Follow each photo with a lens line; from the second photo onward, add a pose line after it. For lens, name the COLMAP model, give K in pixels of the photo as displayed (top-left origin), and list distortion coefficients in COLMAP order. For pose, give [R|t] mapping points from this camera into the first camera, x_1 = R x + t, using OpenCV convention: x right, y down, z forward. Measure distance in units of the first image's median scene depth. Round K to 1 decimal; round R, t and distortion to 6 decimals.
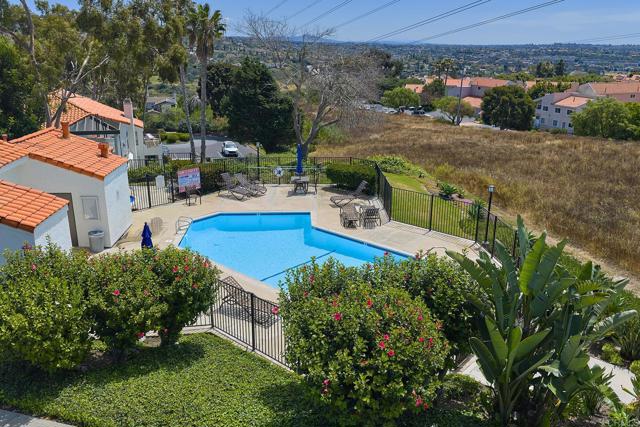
lens RADIAL K [[528.9, 0, 321.9], [0, 528.9, 212.2], [0, 0, 1]] dist [0.024209, -0.021402]
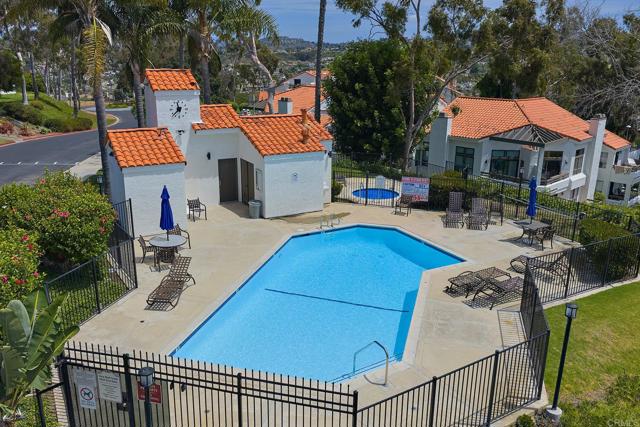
lens RADIAL K [[528.9, 0, 319.2], [0, 528.9, 212.1], [0, 0, 1]] dist [0.024209, -0.021402]
pose [[0.435387, 0.254834, -0.863422, 0.451813], [-0.280633, 0.949727, 0.138795, -0.097883], [0.855385, 0.181875, 0.485014, 0.395431]]
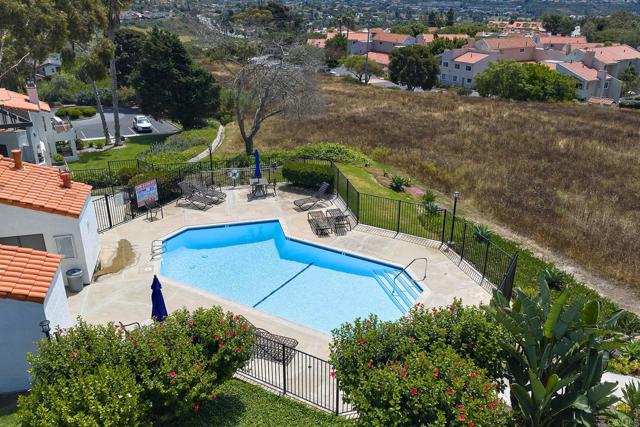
lens RADIAL K [[528.9, 0, 320.9], [0, 528.9, 212.9], [0, 0, 1]] dist [0.024209, -0.021402]
pose [[0.981708, -0.077919, 0.173718, -0.103440], [0.061695, 0.993378, 0.096924, -0.093651], [-0.180120, -0.084433, 0.980014, -0.008514]]
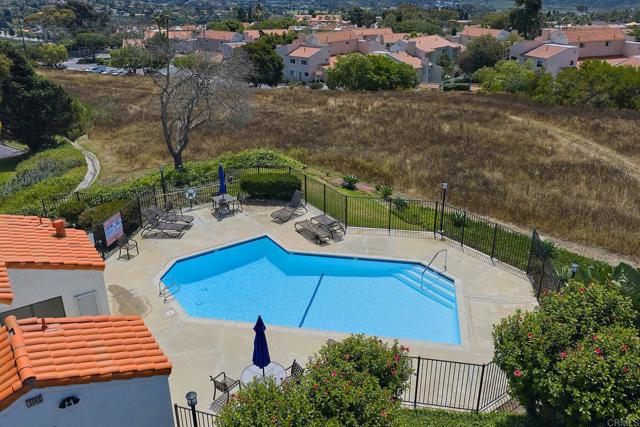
lens RADIAL K [[528.9, 0, 319.3], [0, 528.9, 216.9], [0, 0, 1]] dist [0.024209, -0.021402]
pose [[0.856430, -0.217932, 0.468010, -0.341284], [0.167105, 0.974751, 0.148108, -0.141974], [-0.488471, -0.048637, 0.871224, 0.092545]]
